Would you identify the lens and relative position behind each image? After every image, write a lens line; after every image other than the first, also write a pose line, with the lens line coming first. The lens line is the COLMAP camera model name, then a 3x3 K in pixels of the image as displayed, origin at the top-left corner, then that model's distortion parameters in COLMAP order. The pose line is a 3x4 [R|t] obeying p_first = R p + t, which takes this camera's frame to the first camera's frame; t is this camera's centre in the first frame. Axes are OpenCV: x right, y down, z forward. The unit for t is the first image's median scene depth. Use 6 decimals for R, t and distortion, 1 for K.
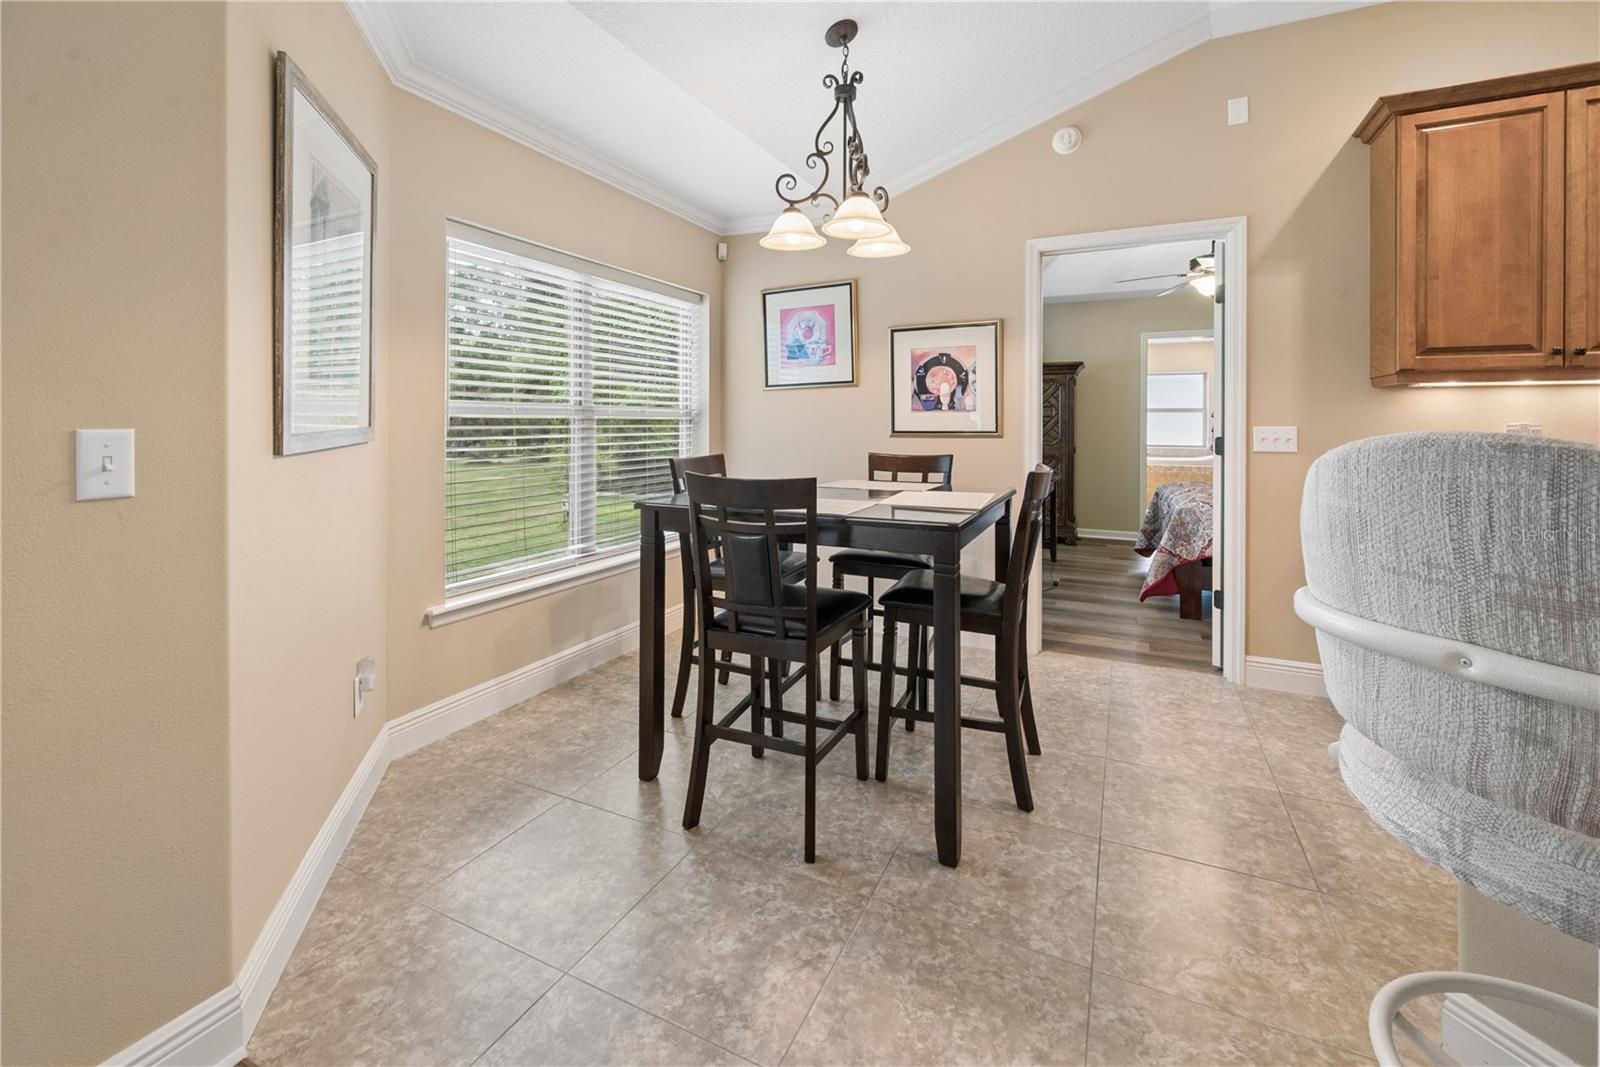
lens RADIAL K [[669.8, 0, 796.8], [0, 669.8, 422.4], [0, 0, 1]] dist [-0.000265, -0.000019]
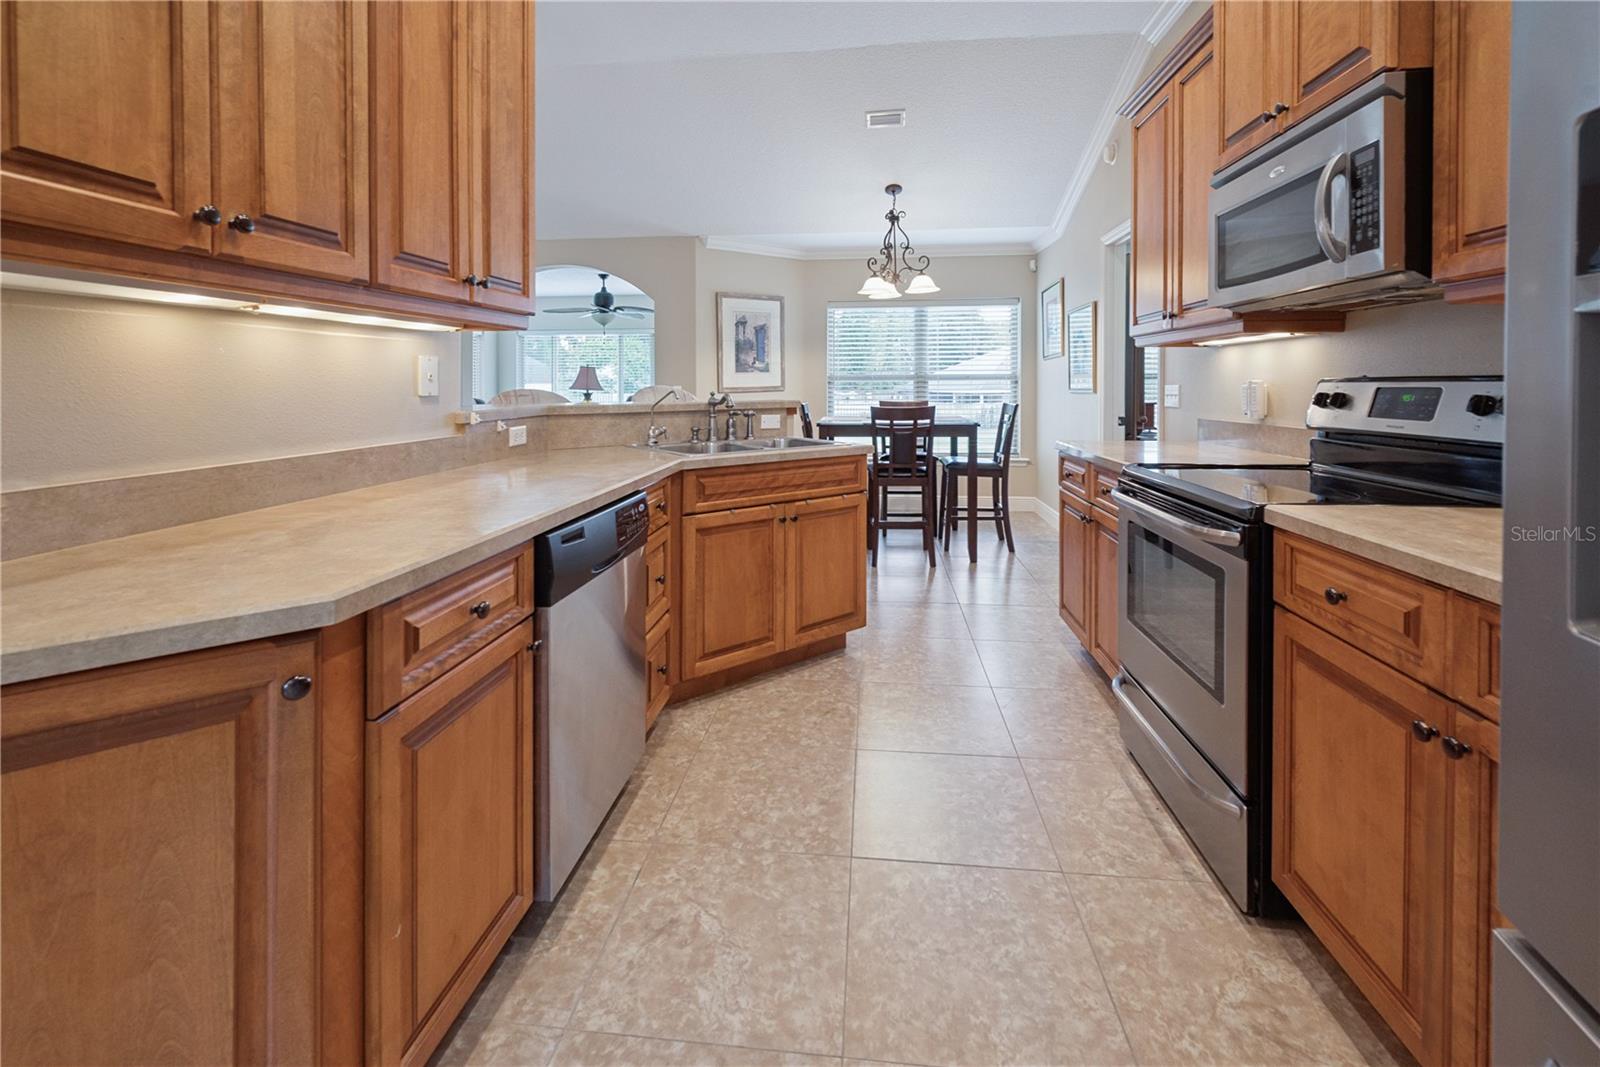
lens RADIAL K [[681.8, 0, 798.0], [0, 681.8, 389.7], [0, 0, 1]] dist [-0.000844, -0.000427]
pose [[0.331312, 0.004048, -0.943512, 1.867759], [0.003841, 0.999977, 0.005639, 0.006328], [0.943513, -0.005492, 0.331289, 0.050751]]
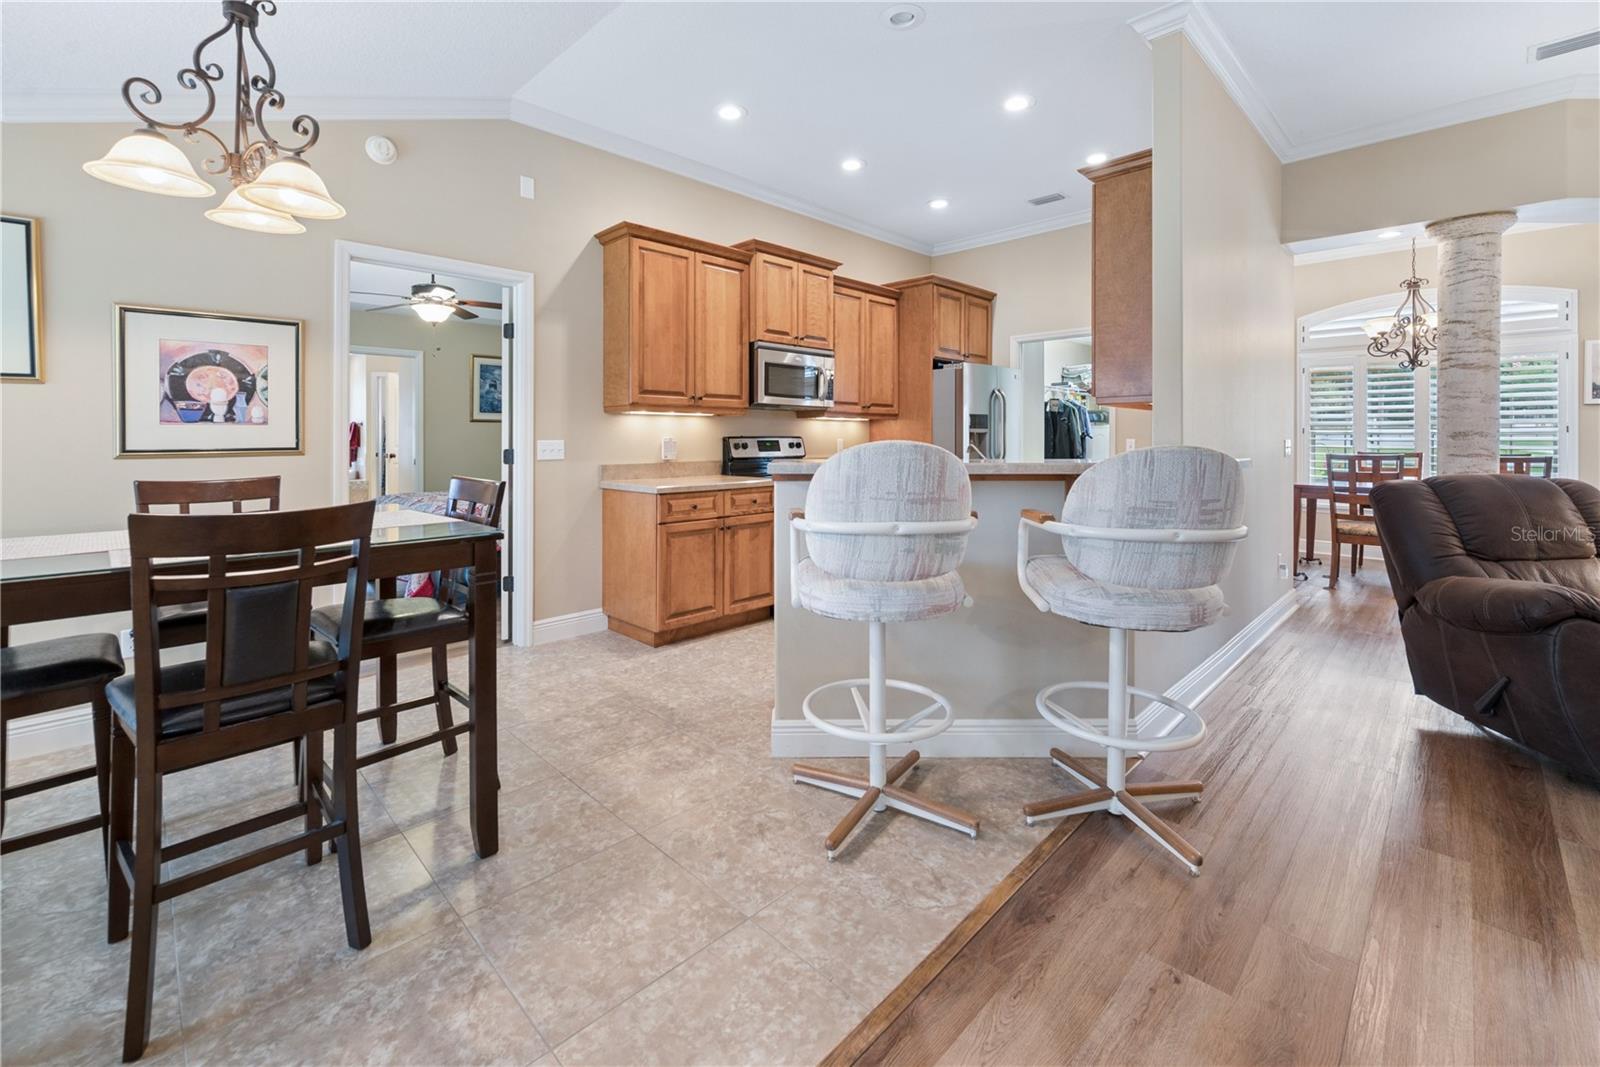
lens RADIAL K [[672.1, 0, 796.9], [0, 672.1, 437.8], [0, 0, 1]] dist [-0.002146, -0.000332]
pose [[0.334373, -0.002915, 0.942436, -0.429262], [0.001773, 0.999995, 0.002464, -0.001155], [-0.942439, 0.000847, 0.334376, 0.130344]]
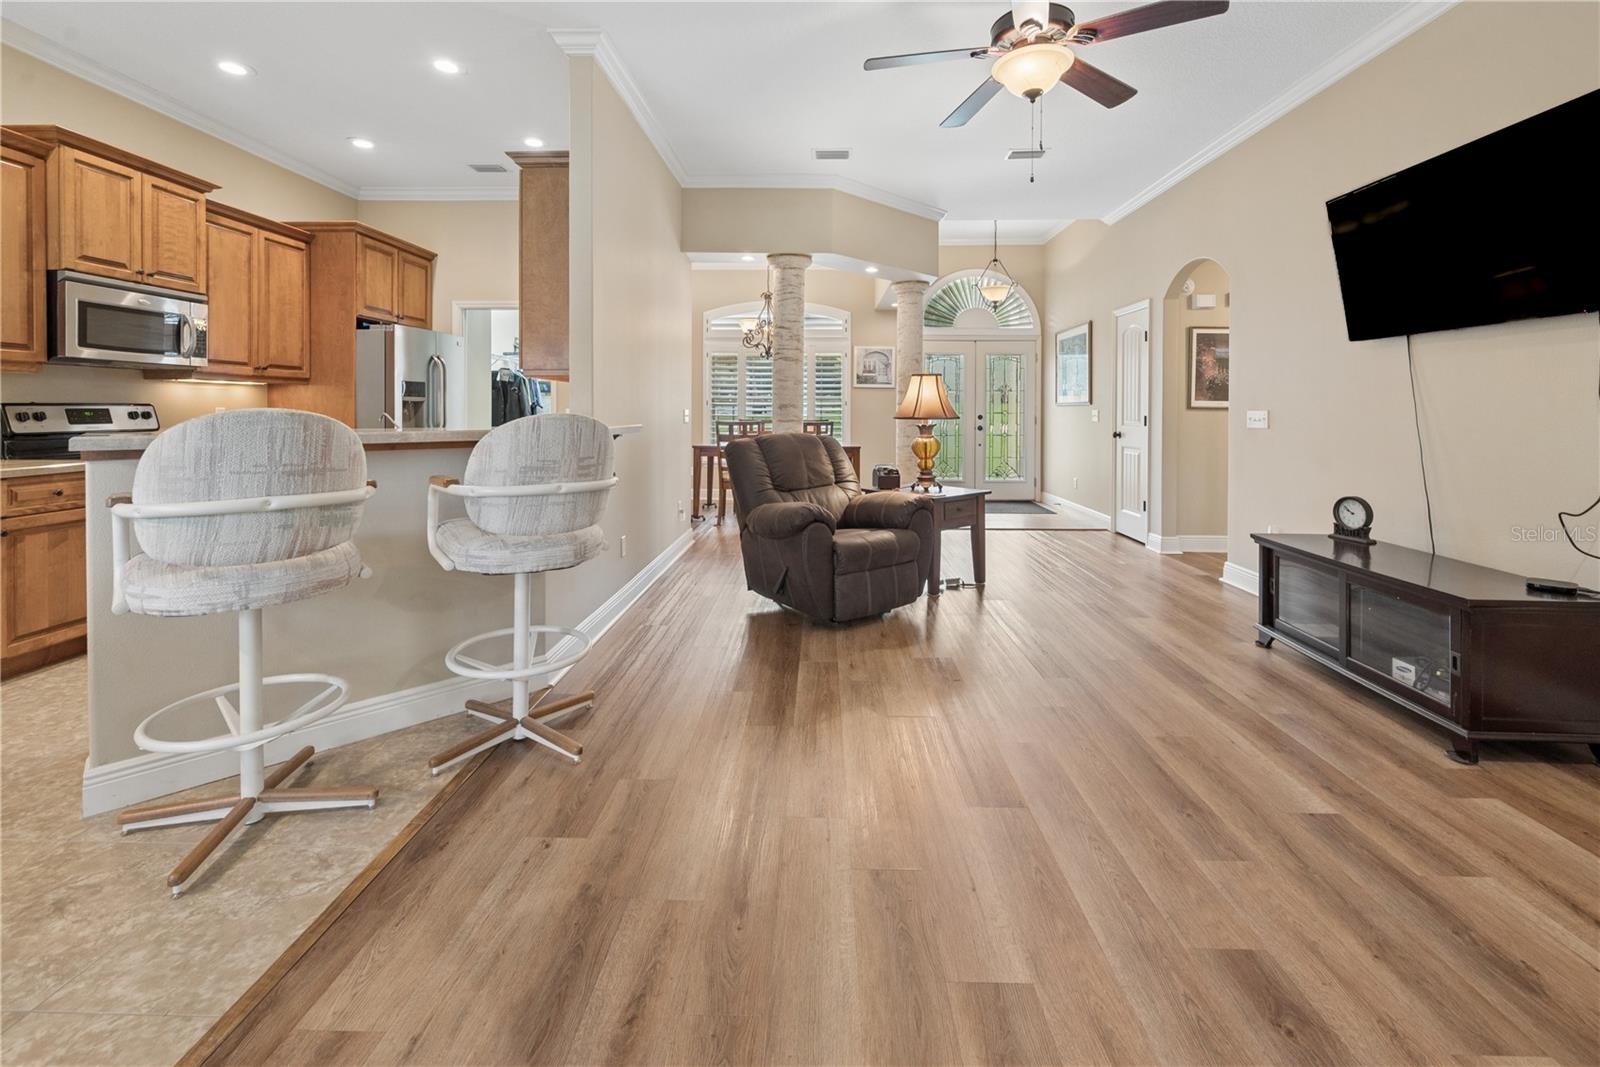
lens RADIAL K [[682.8, 0, 802.4], [0, 682.8, 417.7], [0, 0, 1]] dist [-0.002062, 0.000091]
pose [[-0.402742, -0.016584, 0.915163, -0.540535], [-0.005404, 0.999861, 0.015741, -0.000573], [-0.915297, 0.001395, -0.402776, 0.060286]]
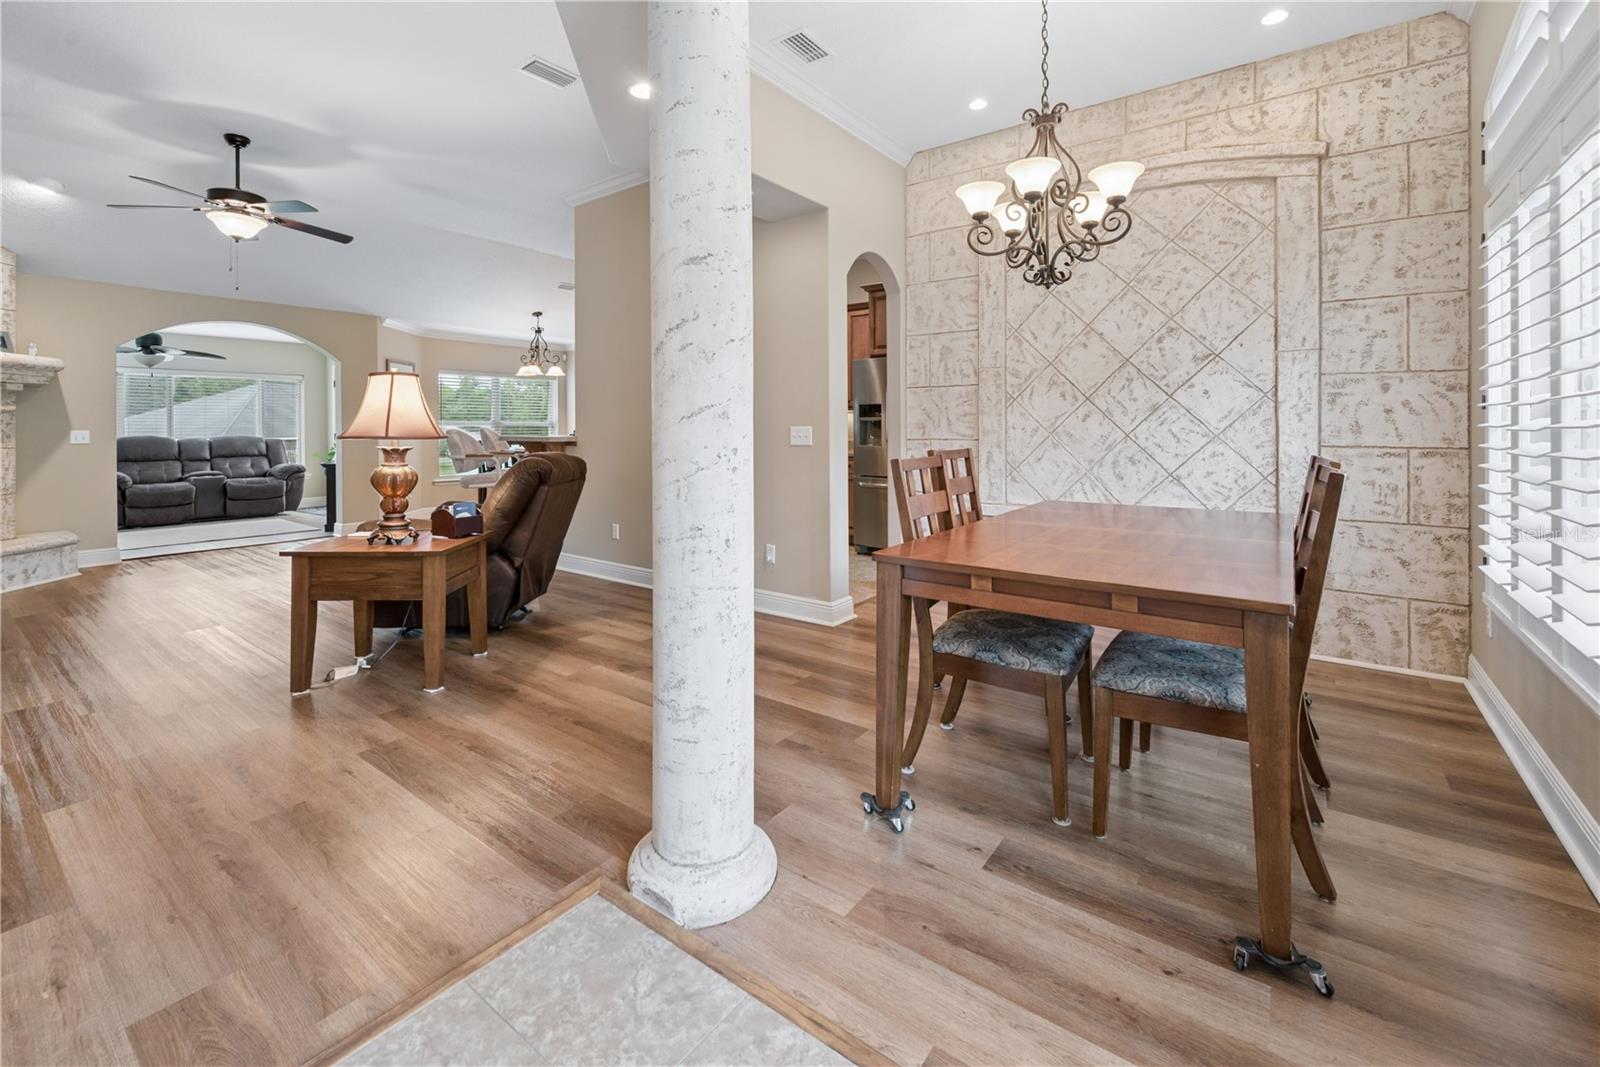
lens RADIAL K [[680.8, 0, 798.6], [0, 680.8, 426.4], [0, 0, 1]] dist [-0.001134, -0.000114]
pose [[0.980925, -0.006971, -0.194262, 2.018935], [0.006371, 0.999973, -0.003709, 0.017287], [0.194282, 0.002401, 0.980943, -2.131107]]
